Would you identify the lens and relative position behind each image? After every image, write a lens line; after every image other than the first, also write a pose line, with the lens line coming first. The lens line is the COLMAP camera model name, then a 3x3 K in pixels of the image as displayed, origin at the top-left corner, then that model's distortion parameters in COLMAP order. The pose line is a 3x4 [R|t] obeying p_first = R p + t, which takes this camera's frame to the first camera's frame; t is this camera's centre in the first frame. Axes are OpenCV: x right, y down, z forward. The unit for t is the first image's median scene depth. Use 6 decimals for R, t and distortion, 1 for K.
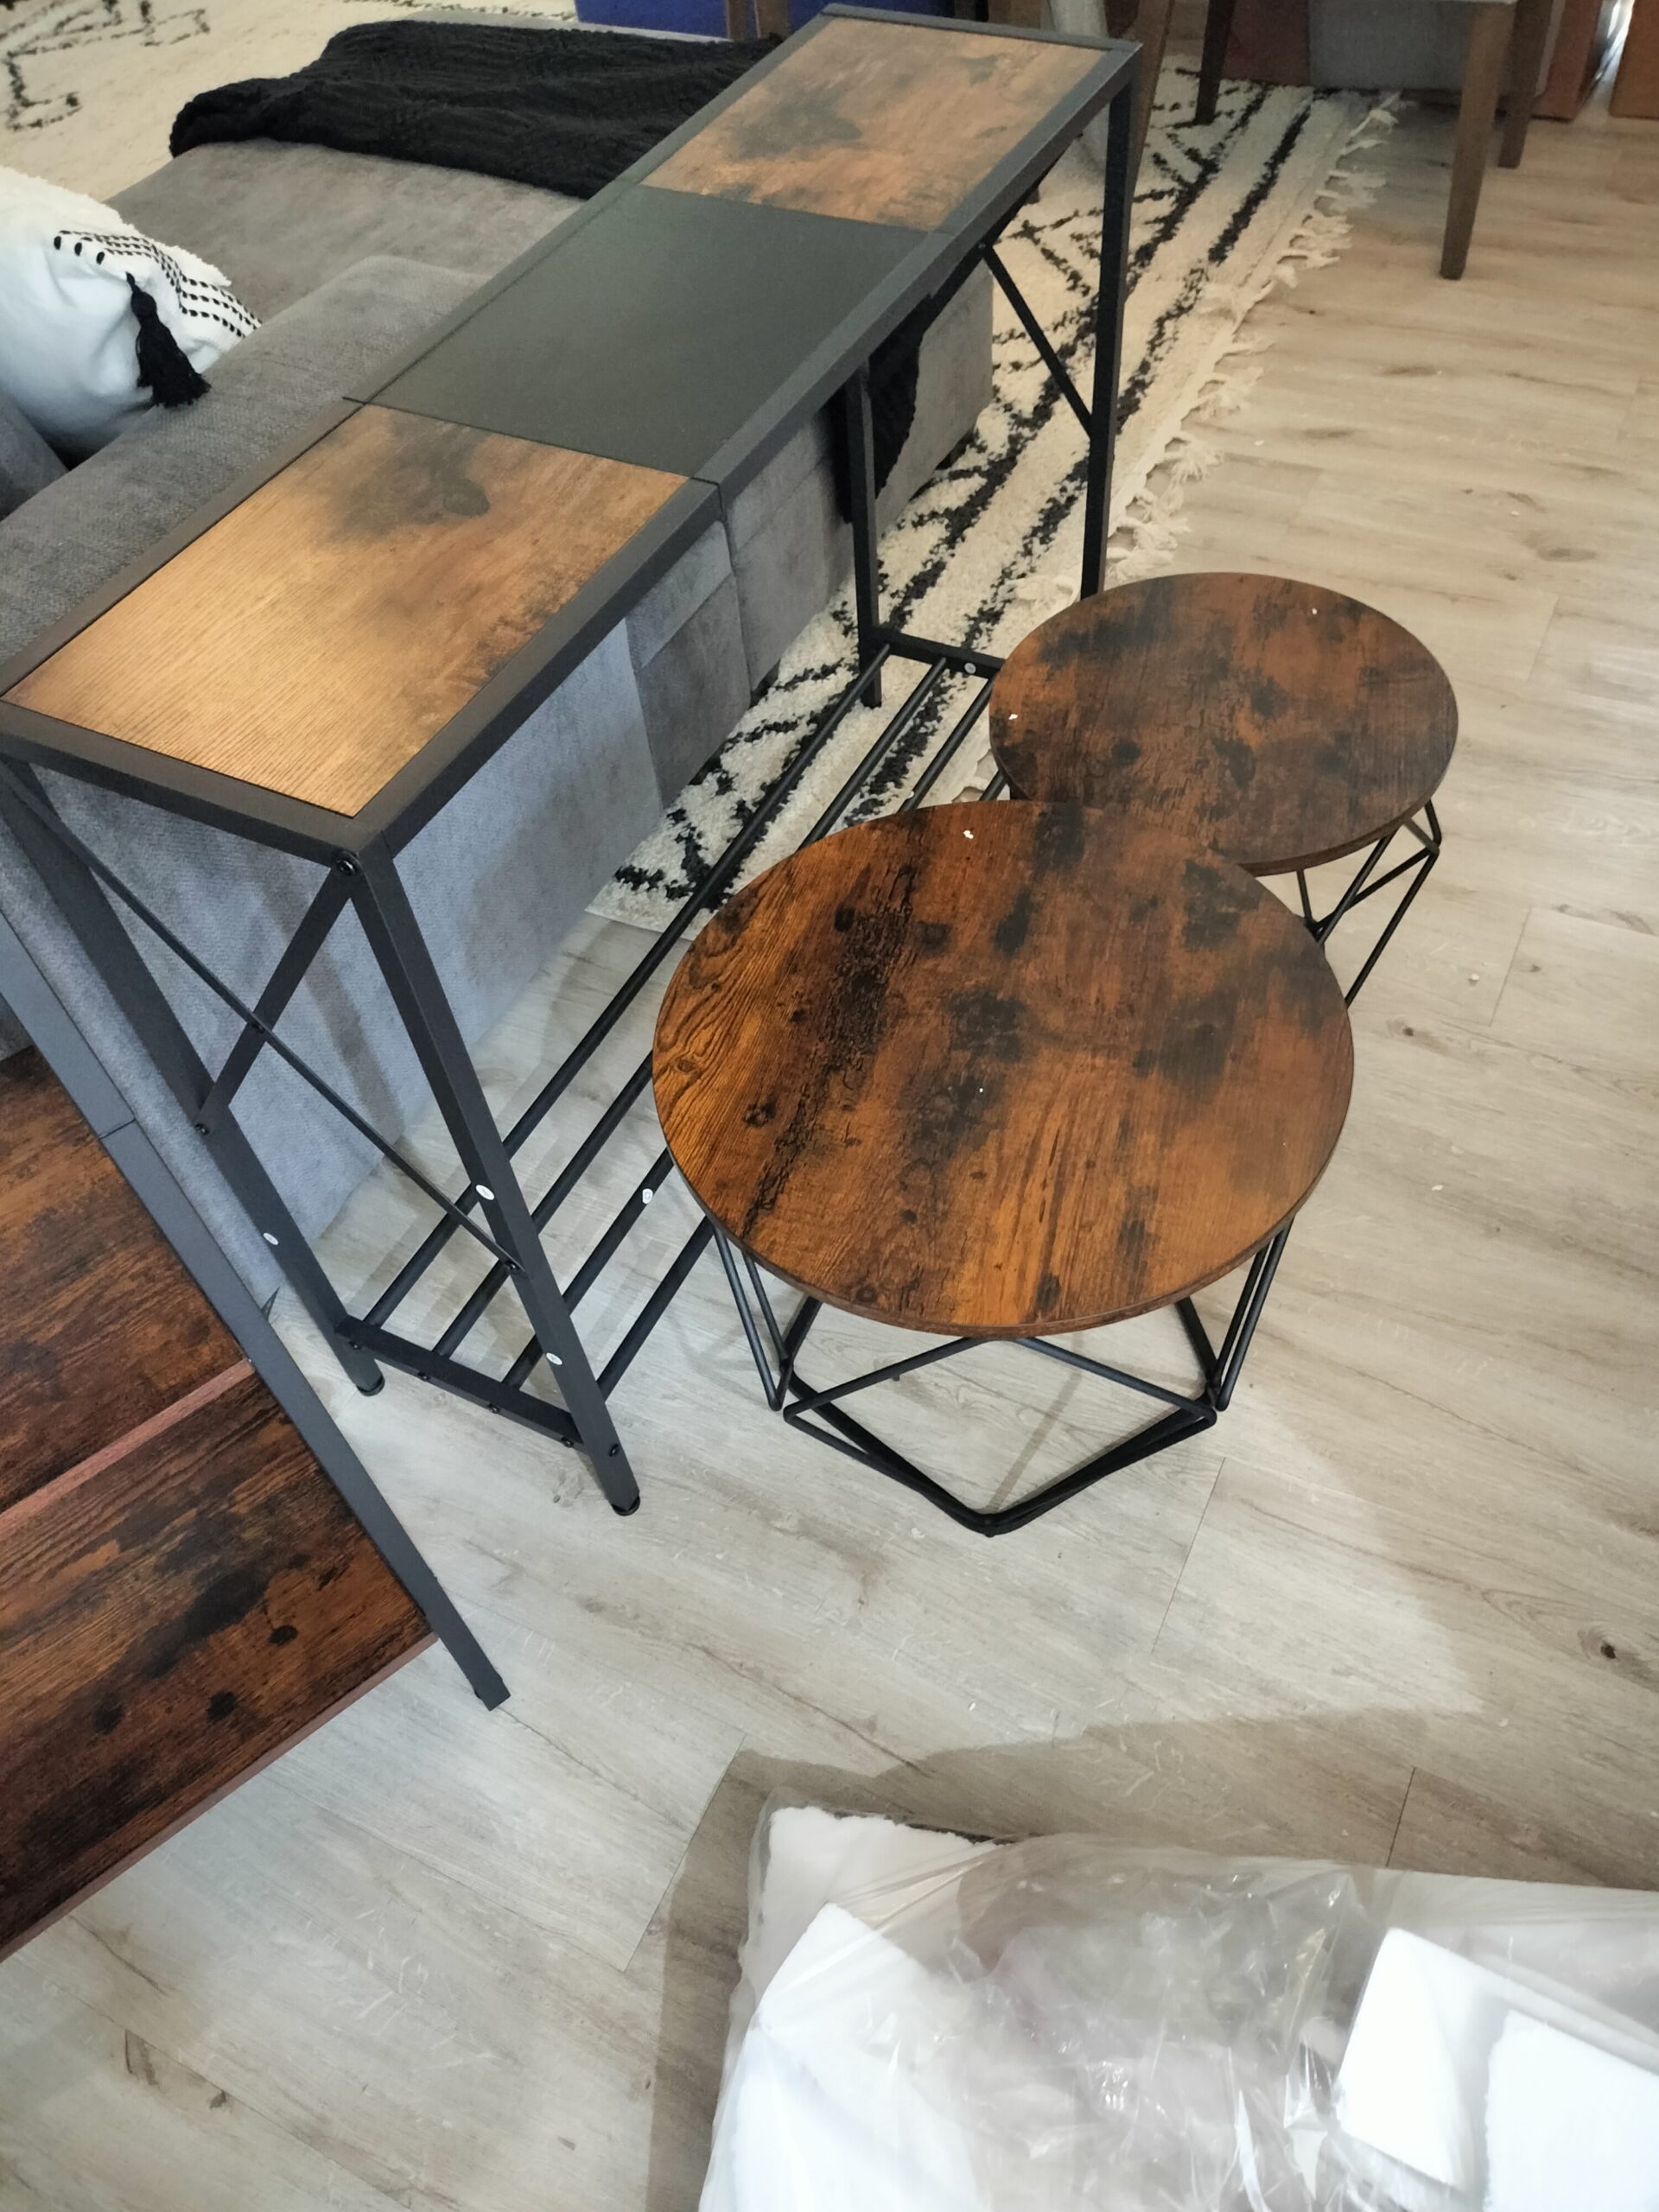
lens RADIAL K [[1734.6, 0, 829.5], [0, 1734.6, 1106.0], [0, 0, 1]] dist [0.093488, -0.130215]
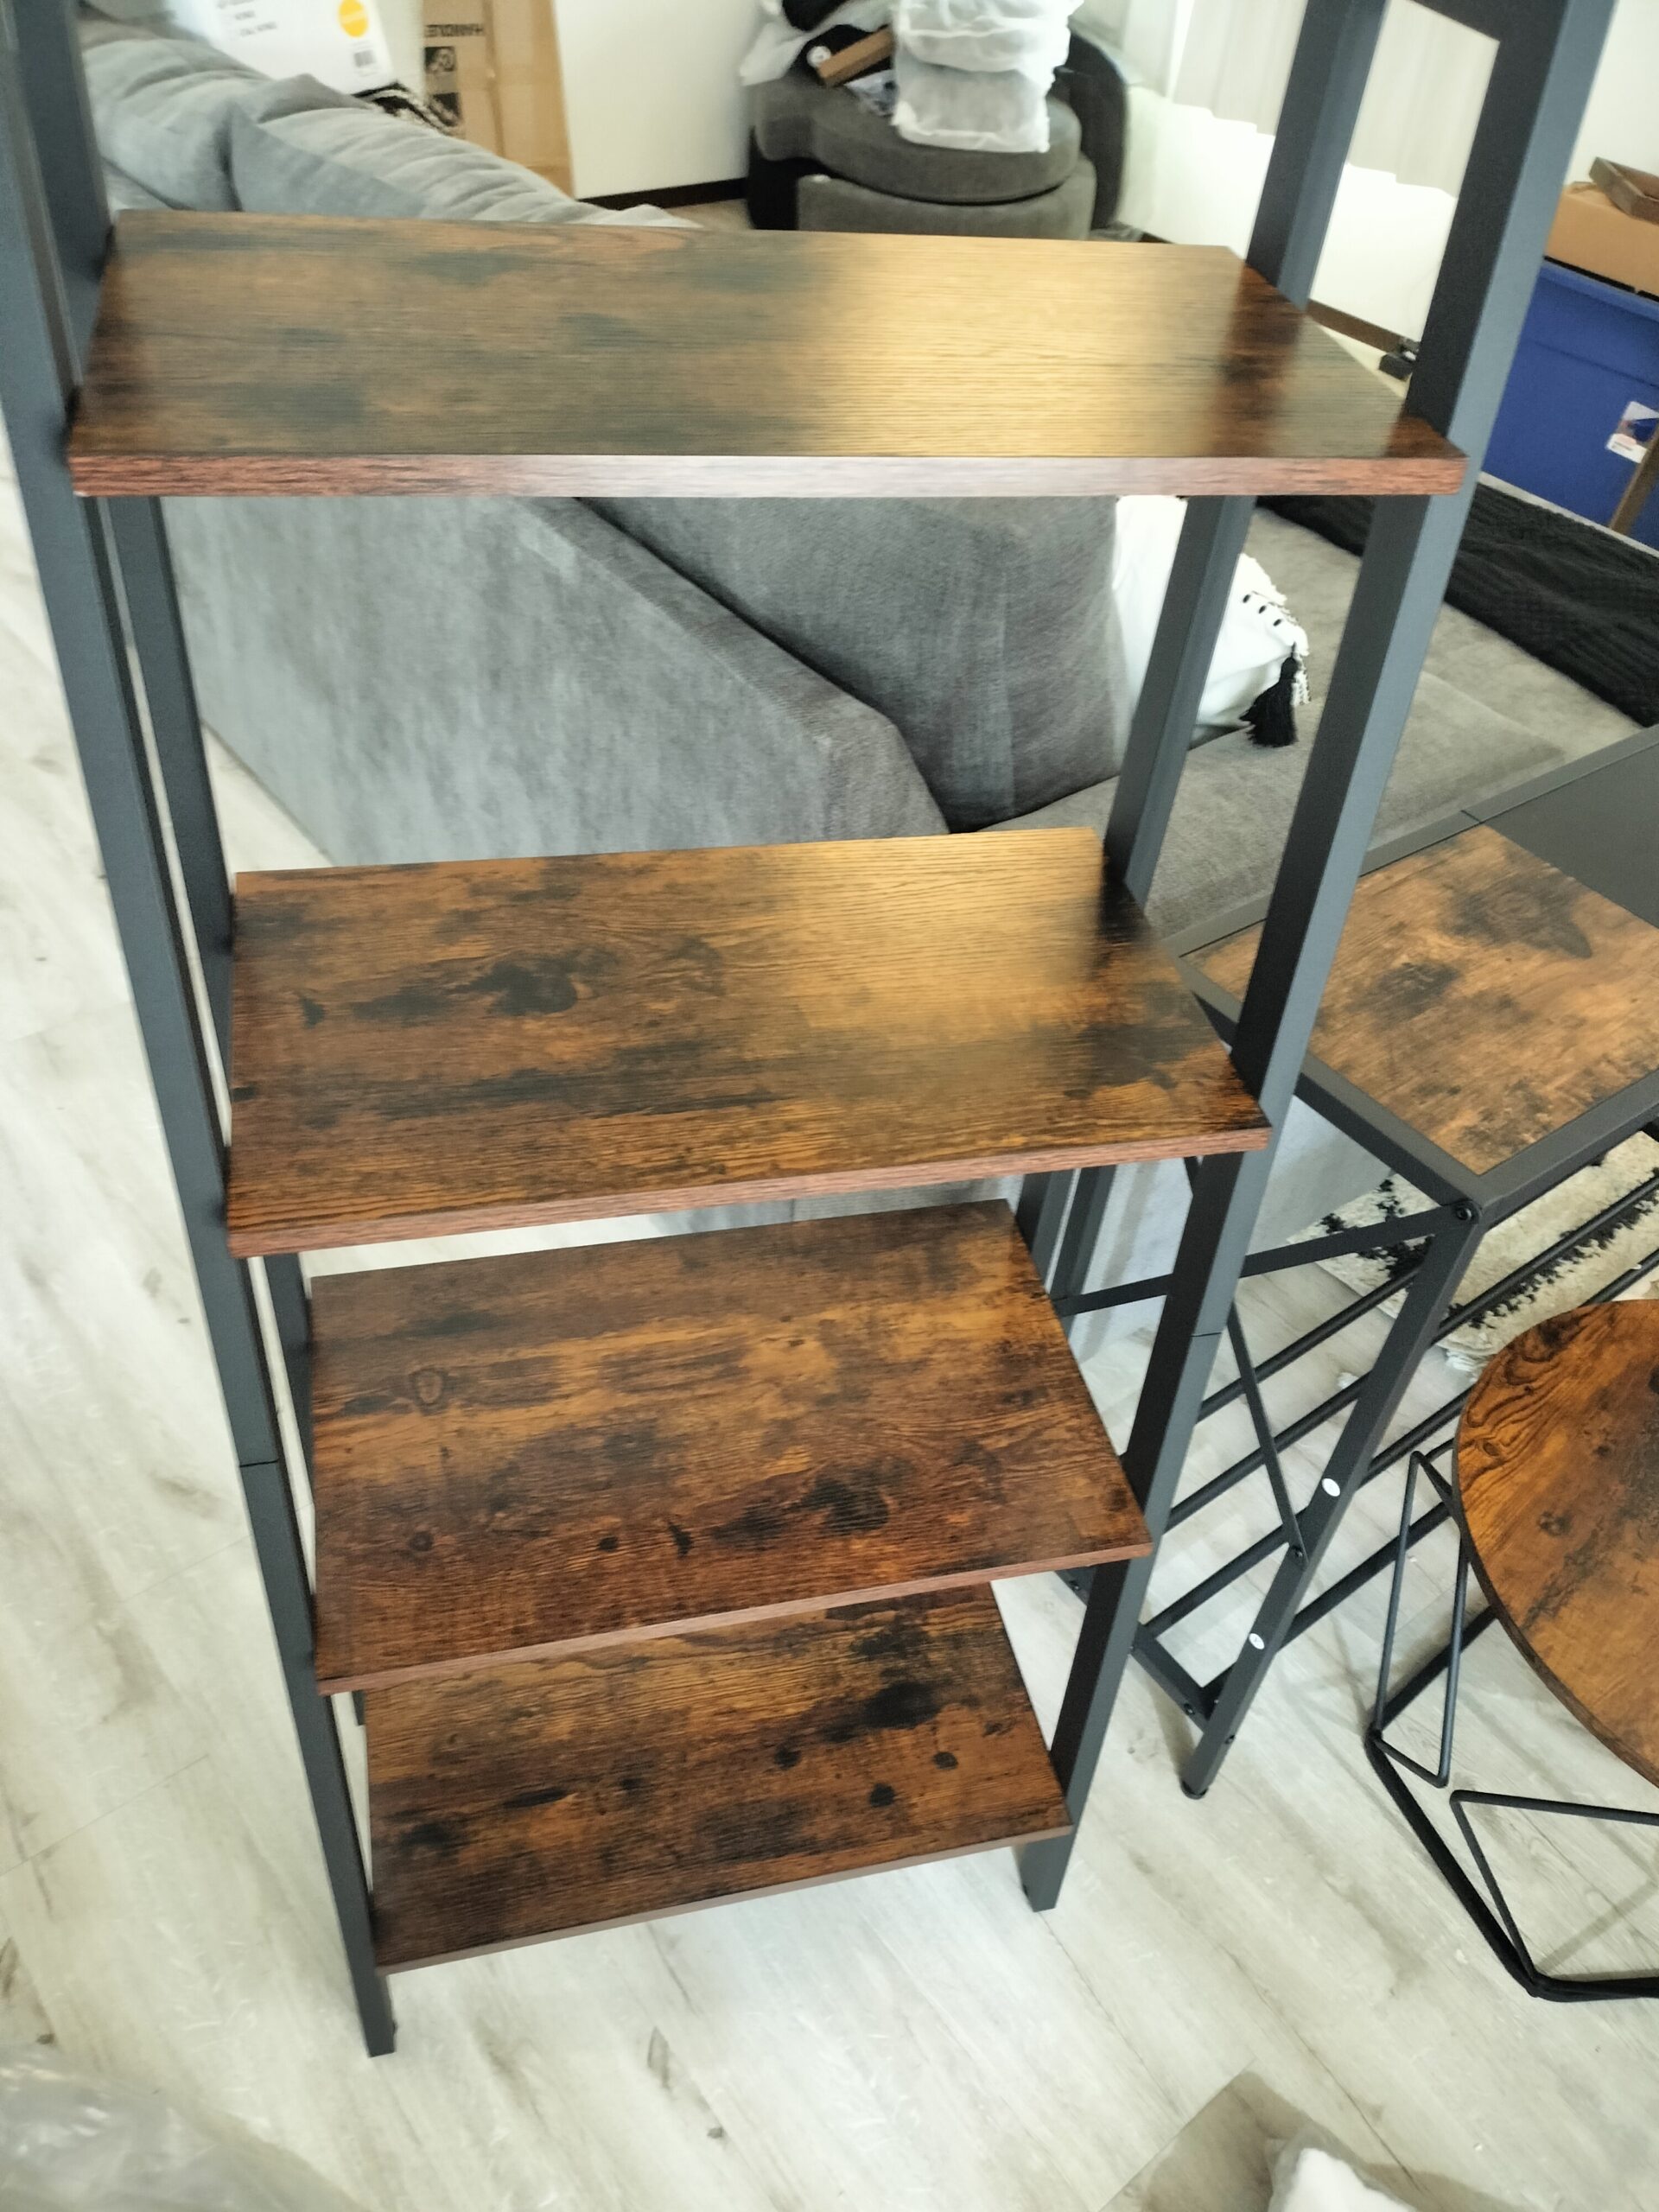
lens RADIAL K [[1706.8, 0, 956.1], [0, 1706.8, 1144.1], [0, 0, 1]] dist [0.085017, -0.132065]
pose [[0.892495, 0.403495, -0.201607, -0.240279], [-0.428543, 0.897981, -0.099905, 0.056383], [0.140728, 0.175562, 0.974358, -0.127899]]
